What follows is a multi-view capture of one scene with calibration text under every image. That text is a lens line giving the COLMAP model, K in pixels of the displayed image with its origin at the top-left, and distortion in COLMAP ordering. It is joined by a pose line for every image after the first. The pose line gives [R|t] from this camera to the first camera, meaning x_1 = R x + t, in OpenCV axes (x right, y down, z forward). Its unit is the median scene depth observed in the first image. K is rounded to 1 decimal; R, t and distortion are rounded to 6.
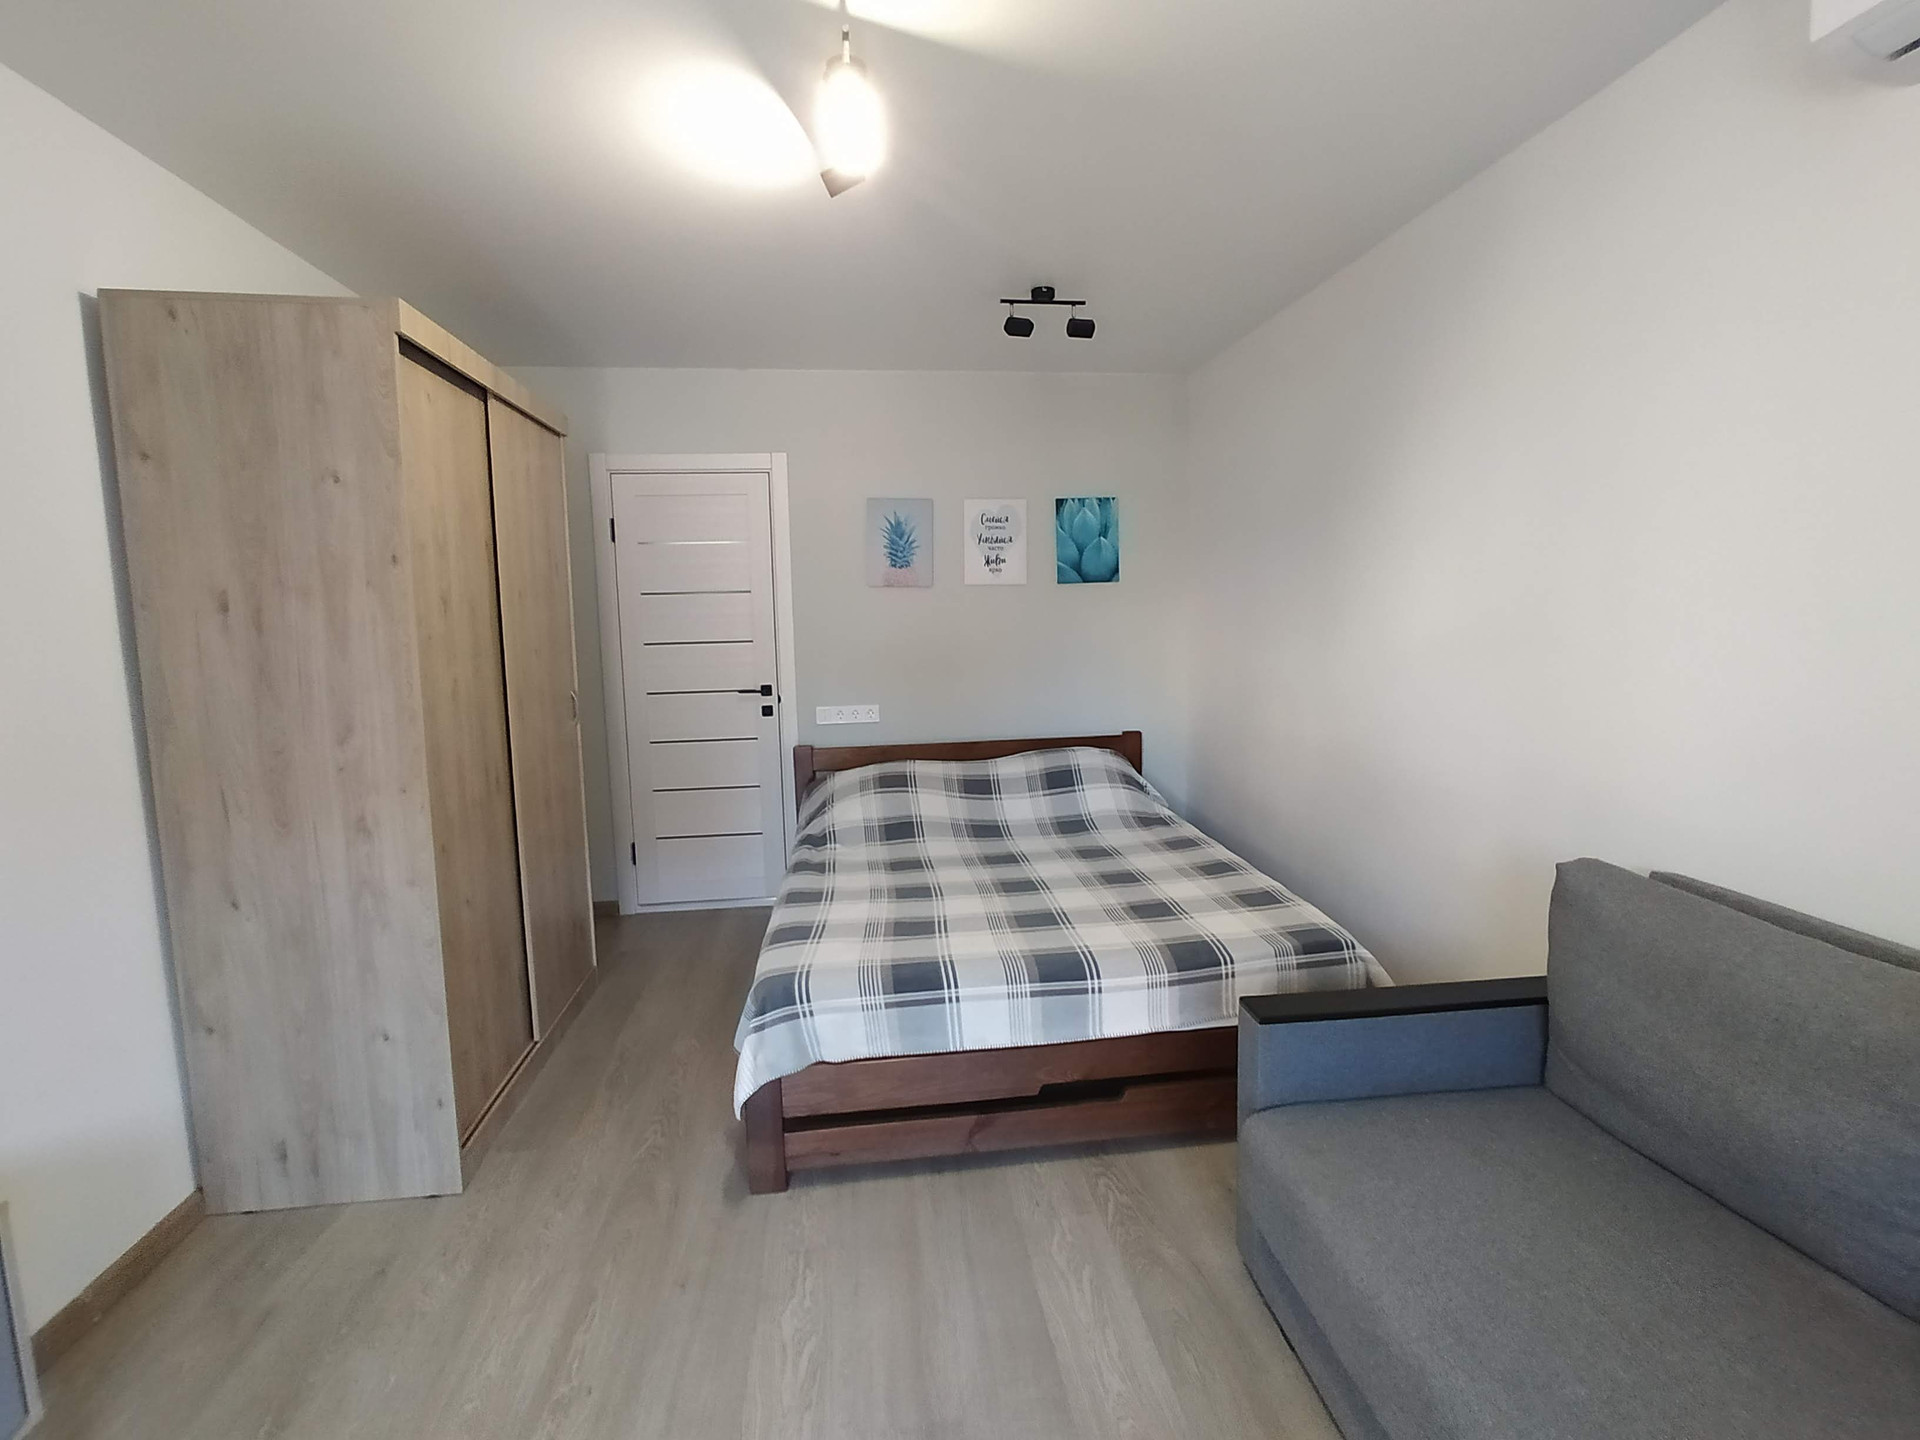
lens RADIAL K [[858.5, 0, 964.3], [0, 858.5, 713.7], [0, 0, 1]] dist [-0.043451, 0.016456]
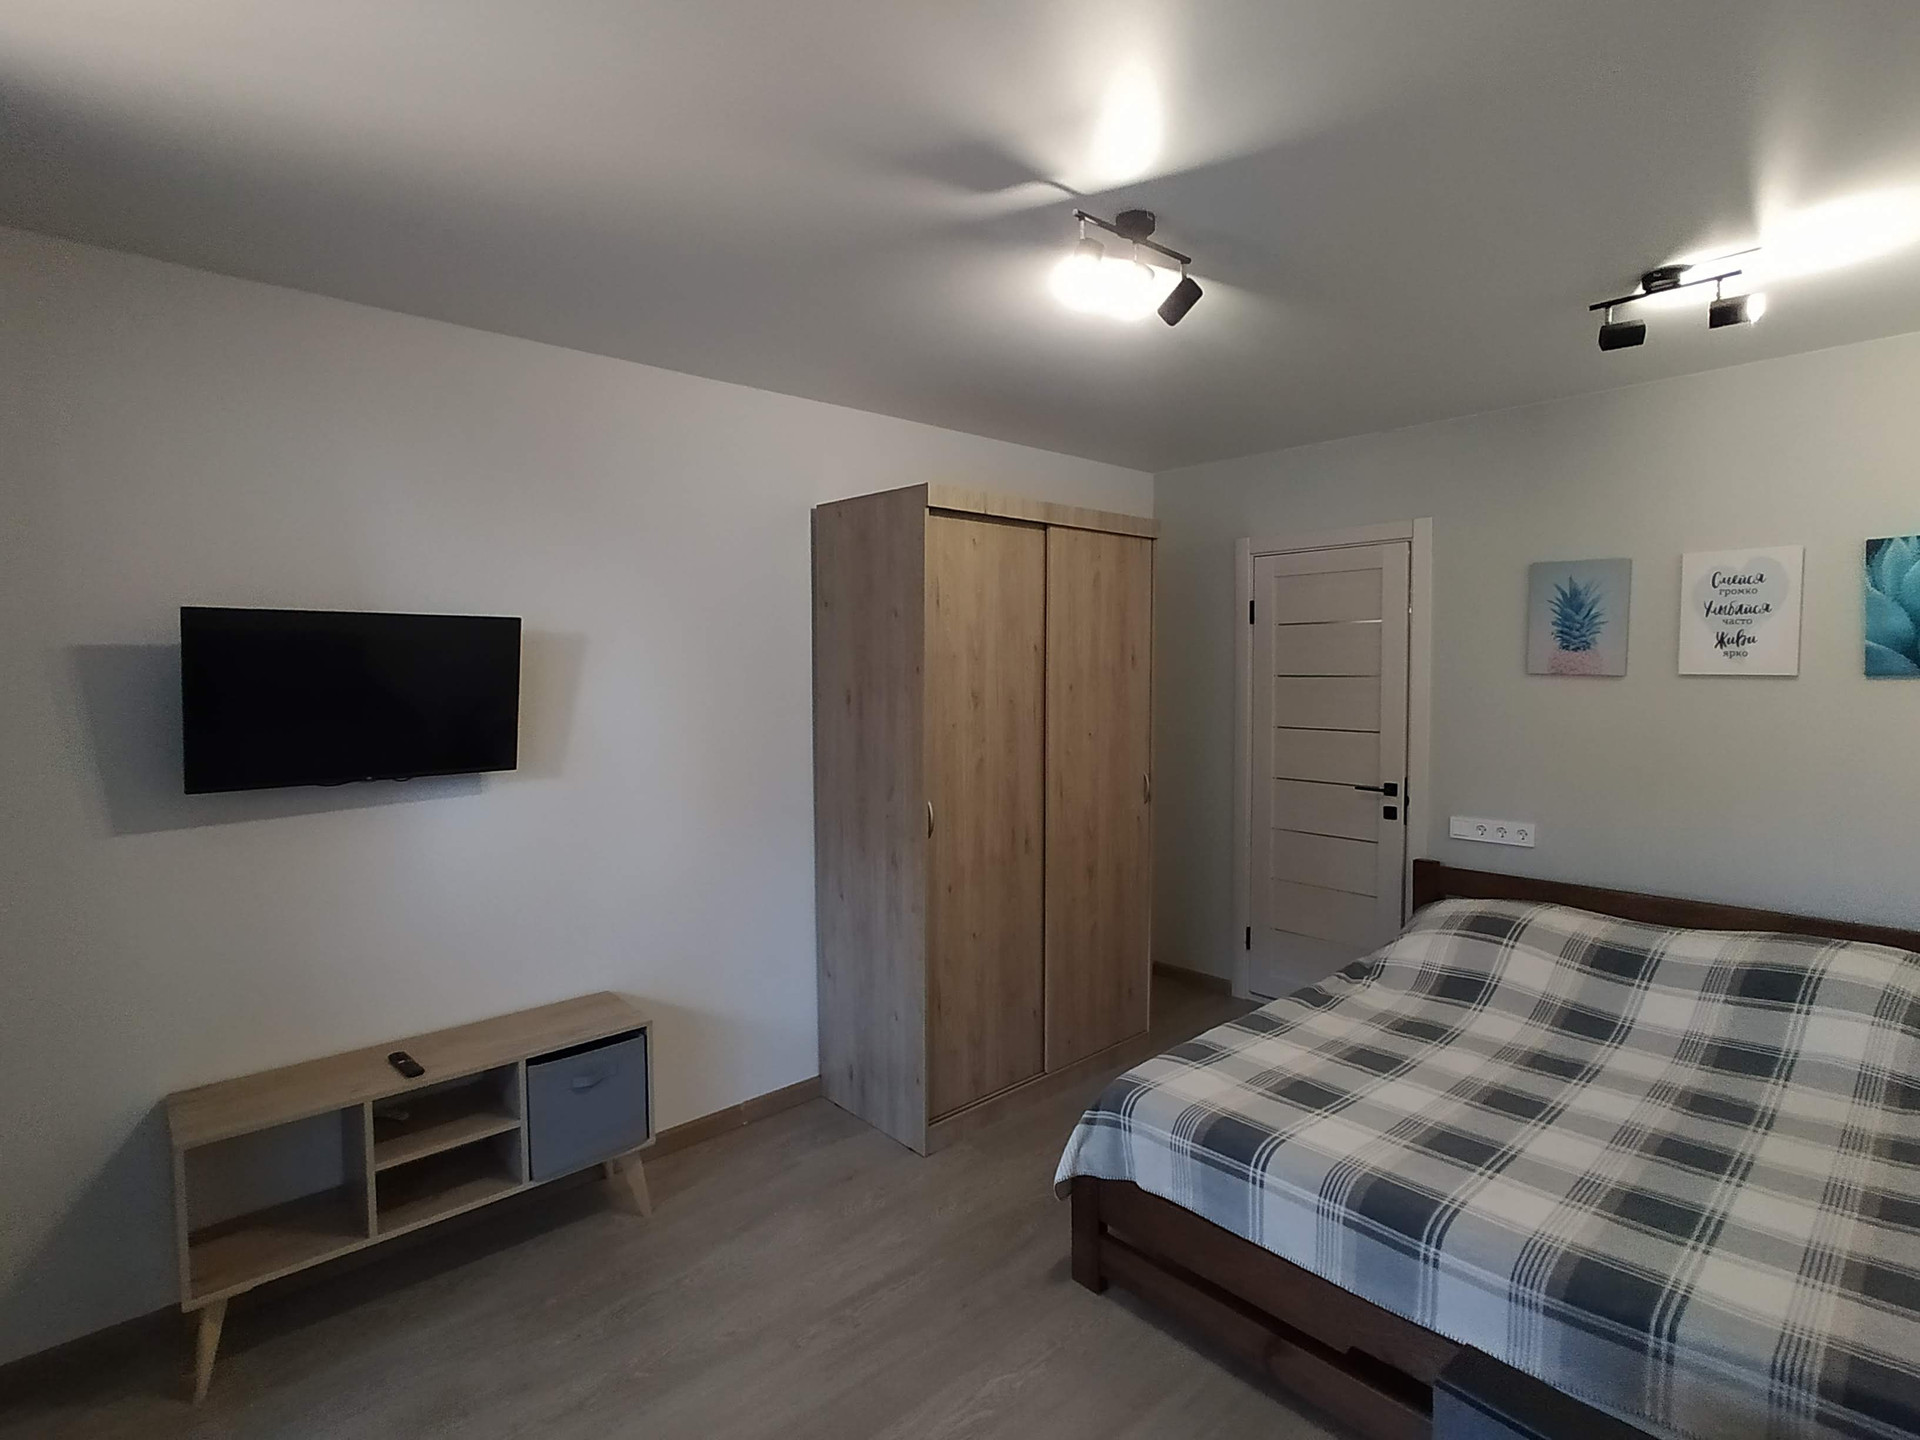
lens RADIAL K [[944.8, 0, 960.0], [0, 944.8, 720.0], [0, 0, 1]] dist [-0.028908, 0.007663]
pose [[0.568398, 0.063796, -0.820277, 0.467743], [-0.104912, 0.994471, 0.004647, -0.087514], [0.816037, 0.083415, 0.571948, 0.139011]]
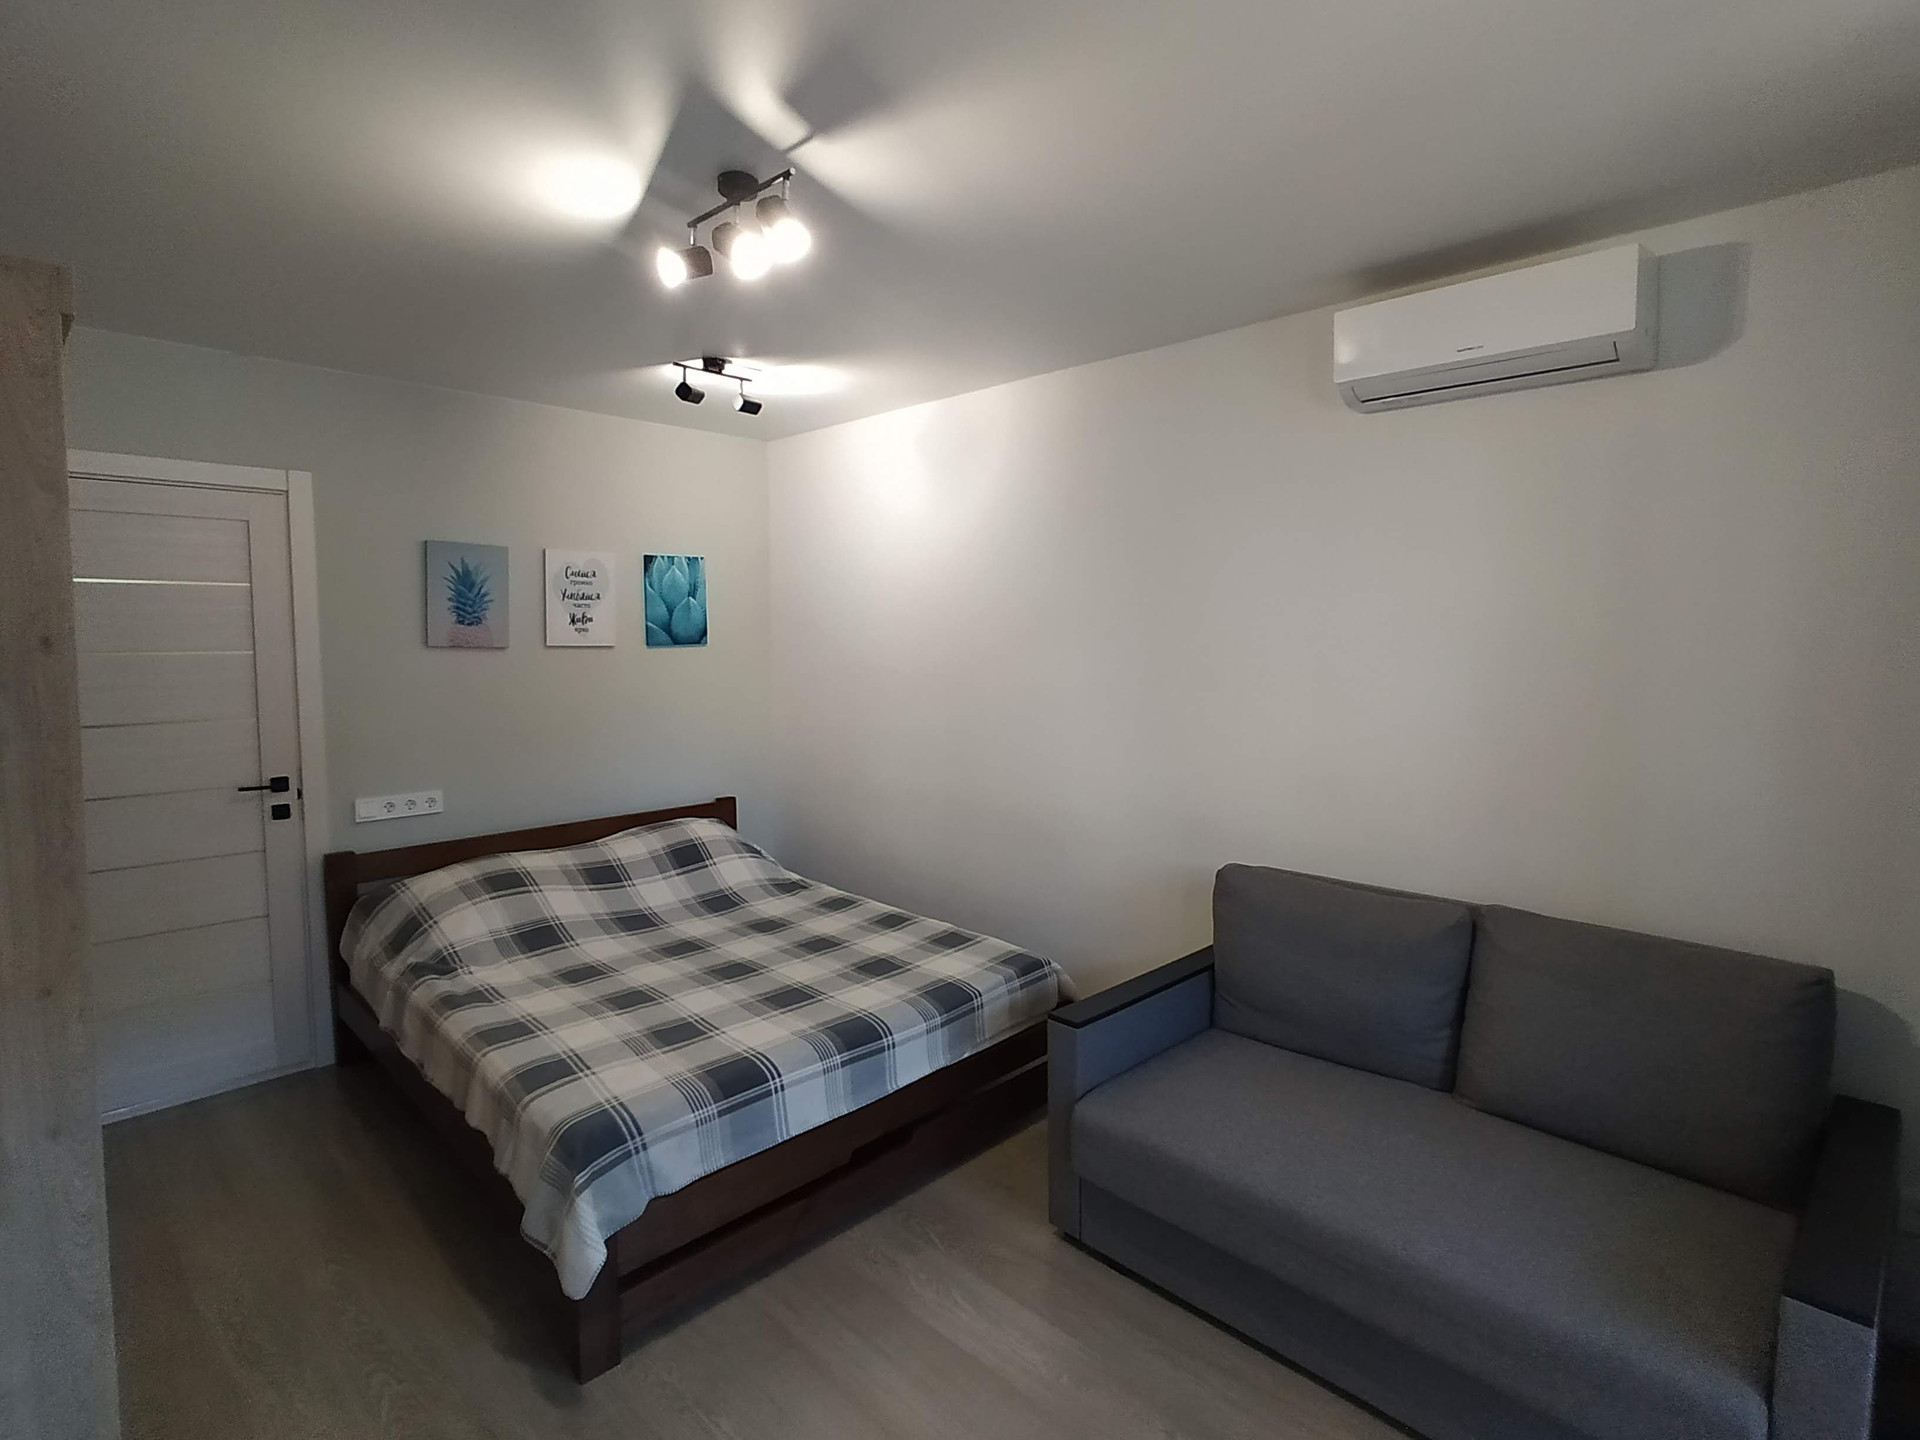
lens RADIAL K [[944.8, 0, 960.0], [0, 944.8, 720.0], [0, 0, 1]] dist [-0.028908, 0.007663]
pose [[0.785453, -0.033815, 0.617997, -0.418224], [0.059442, 0.998012, -0.020940, -0.048092], [-0.616060, 0.053183, 0.785902, -0.008225]]
